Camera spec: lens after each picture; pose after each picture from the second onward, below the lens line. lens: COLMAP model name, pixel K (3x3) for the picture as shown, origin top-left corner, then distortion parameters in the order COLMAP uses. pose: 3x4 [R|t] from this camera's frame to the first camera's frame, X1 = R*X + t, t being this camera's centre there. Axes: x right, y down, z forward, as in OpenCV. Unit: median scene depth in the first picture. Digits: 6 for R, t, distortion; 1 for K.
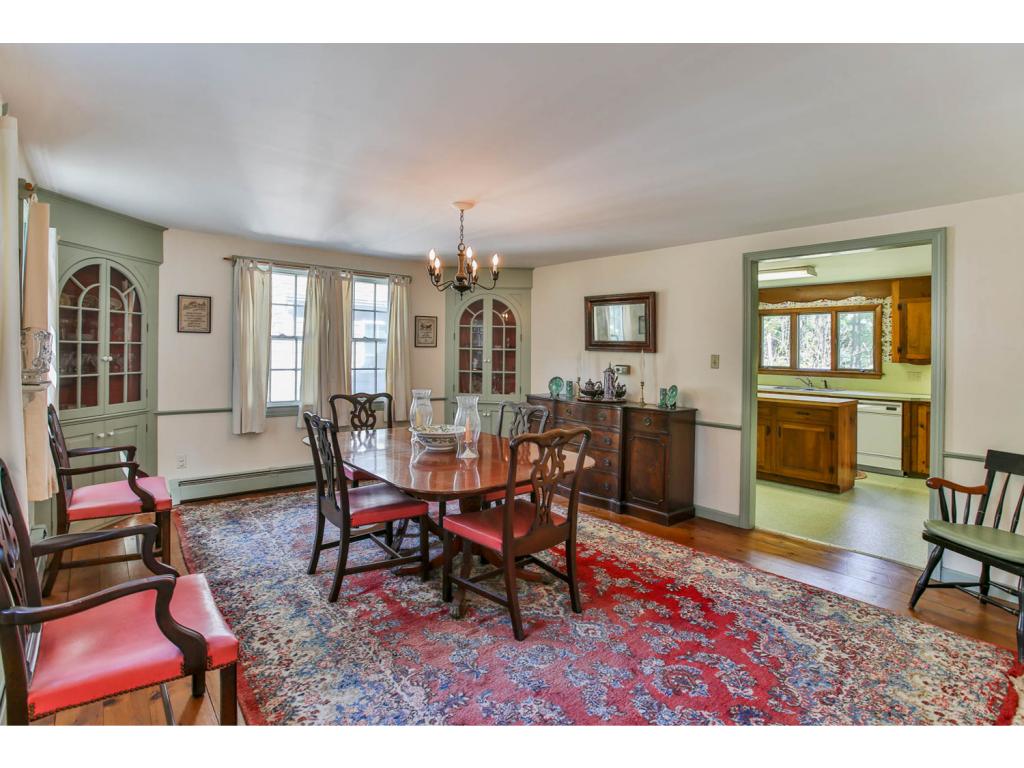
lens RADIAL K [[508.6, 0, 524.2], [0, 508.6, 381.3], [0, 0, 1]] dist [0.001085, 0.000095]
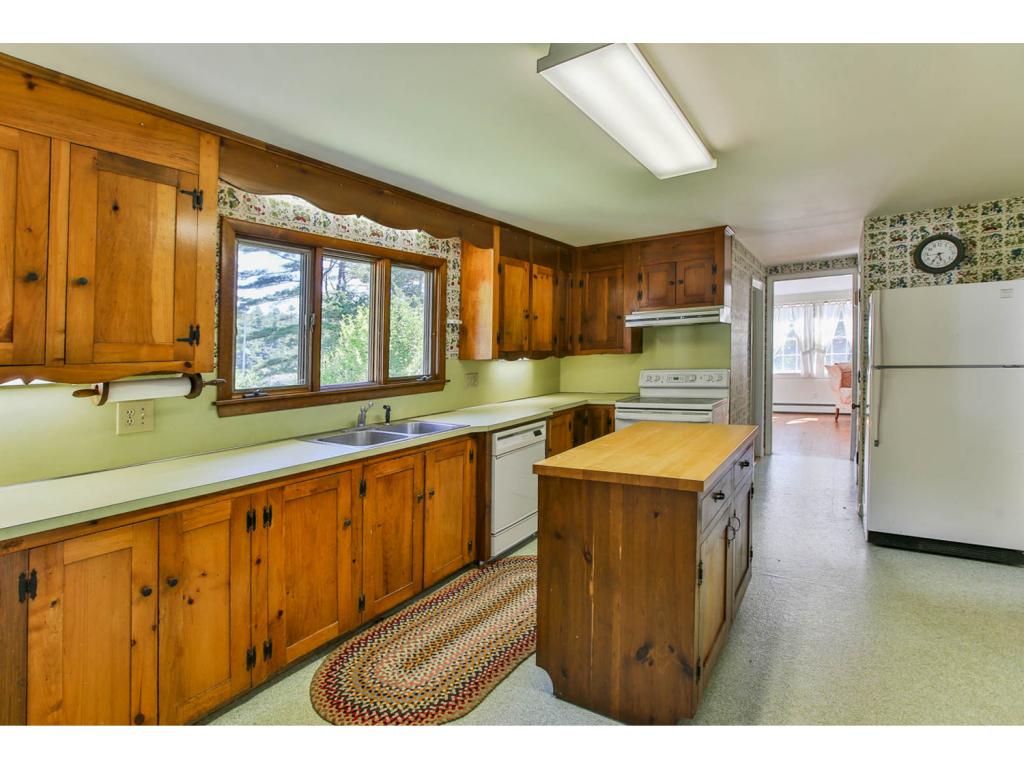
lens RADIAL K [[508.6, 0, 524.2], [0, 508.6, 381.3], [0, 0, 1]] dist [0.001085, 0.000095]
pose [[-0.232511, -0.081014, 0.969214, 0.115837], [0.079940, 0.991561, 0.102059, -0.066694], [-0.969303, 0.101209, -0.224073, 1.044496]]
